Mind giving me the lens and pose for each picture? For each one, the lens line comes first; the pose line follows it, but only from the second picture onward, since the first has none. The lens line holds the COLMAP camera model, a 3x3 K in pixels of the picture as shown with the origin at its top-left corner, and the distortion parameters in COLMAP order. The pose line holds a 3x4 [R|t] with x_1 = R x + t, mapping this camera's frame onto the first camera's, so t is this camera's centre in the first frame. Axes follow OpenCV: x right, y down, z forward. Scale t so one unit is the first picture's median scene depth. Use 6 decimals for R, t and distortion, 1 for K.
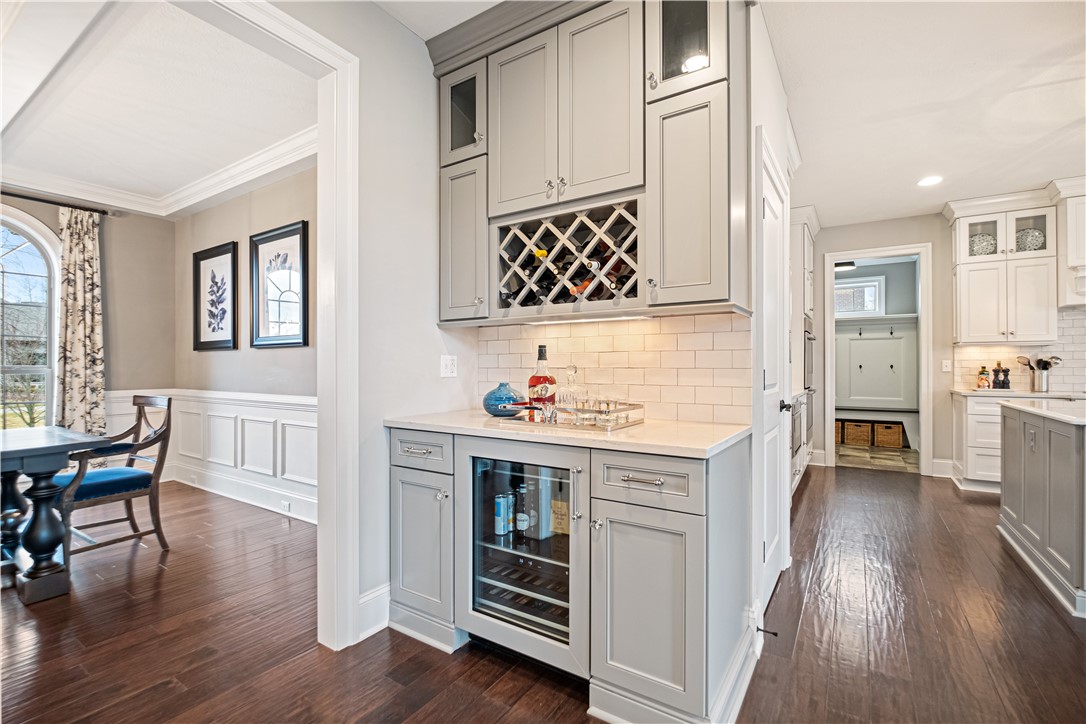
lens RADIAL K [[487.6, 0, 542.6], [0, 487.6, 364.7], [0, 0, 1]] dist [-0.015426, -0.000989]
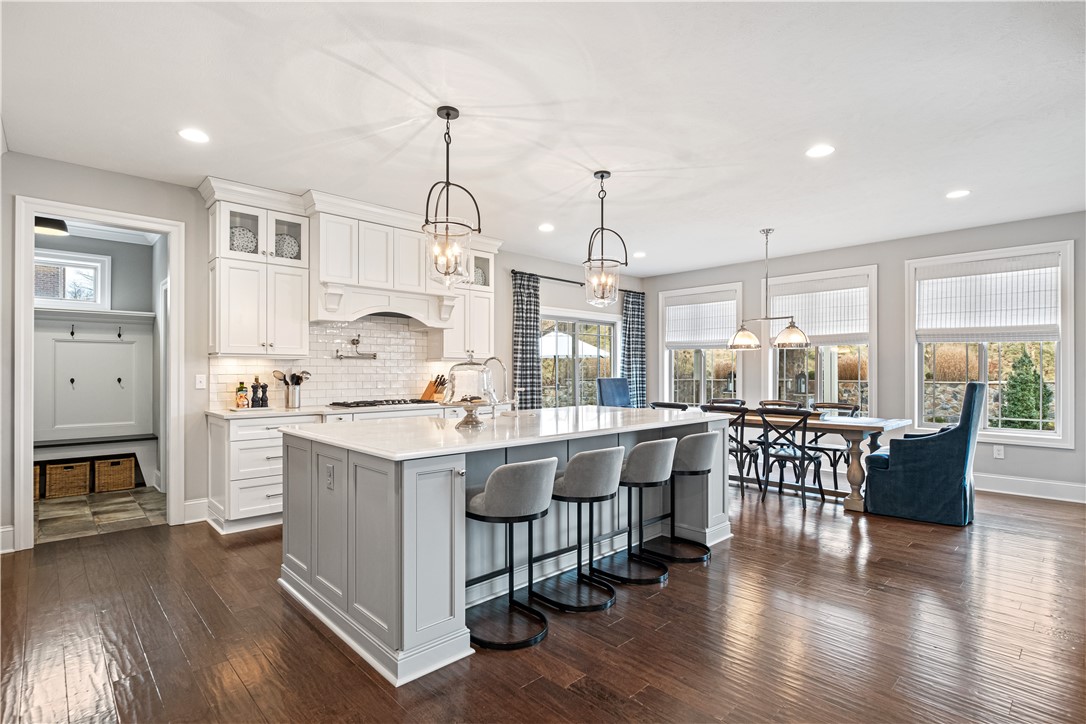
lens RADIAL K [[521.7, 0, 540.1], [0, 521.7, 369.7], [0, 0, 1]] dist [-0.004670, -0.001791]
pose [[0.231025, 0.001628, 0.972946, 0.135430], [-0.002413, 0.999996, -0.001100, -0.018966], [-0.972945, -0.002093, 0.231028, 0.269685]]
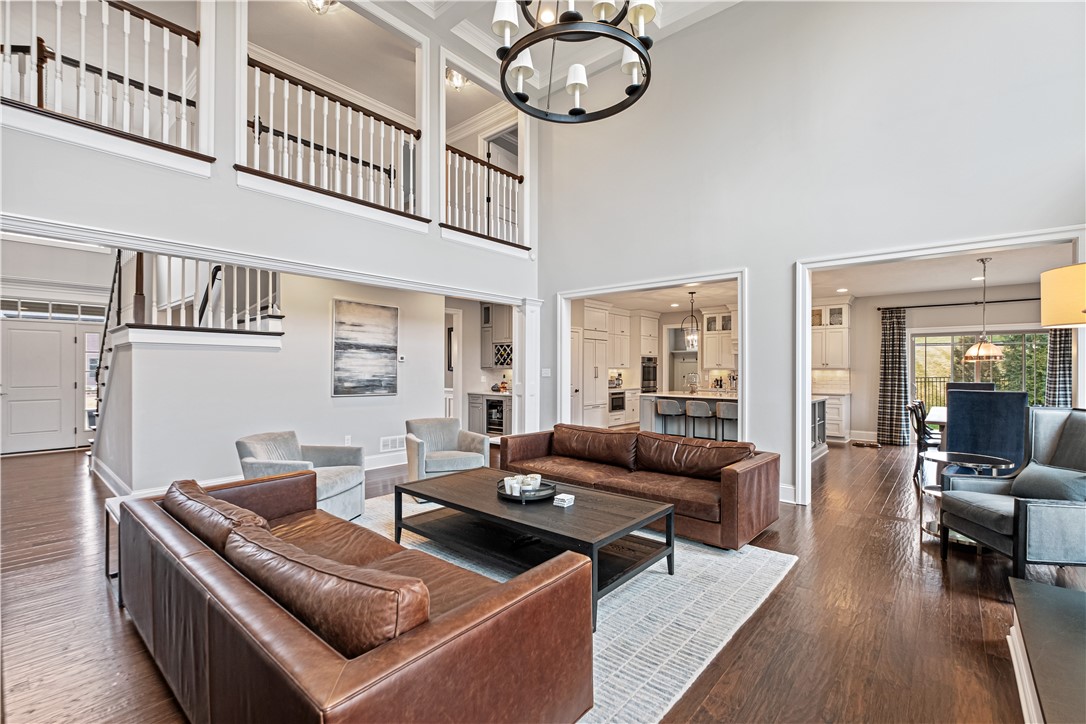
lens RADIAL K [[472.2, 0, 544.6], [0, 472.2, 367.1], [0, 0, 1]] dist [-0.004596, -0.000255]
pose [[0.991083, 0.002470, -0.133227, 0.411034], [-0.002764, 0.999994, -0.002019, -0.045424], [0.133221, 0.002370, 0.991084, -1.382002]]
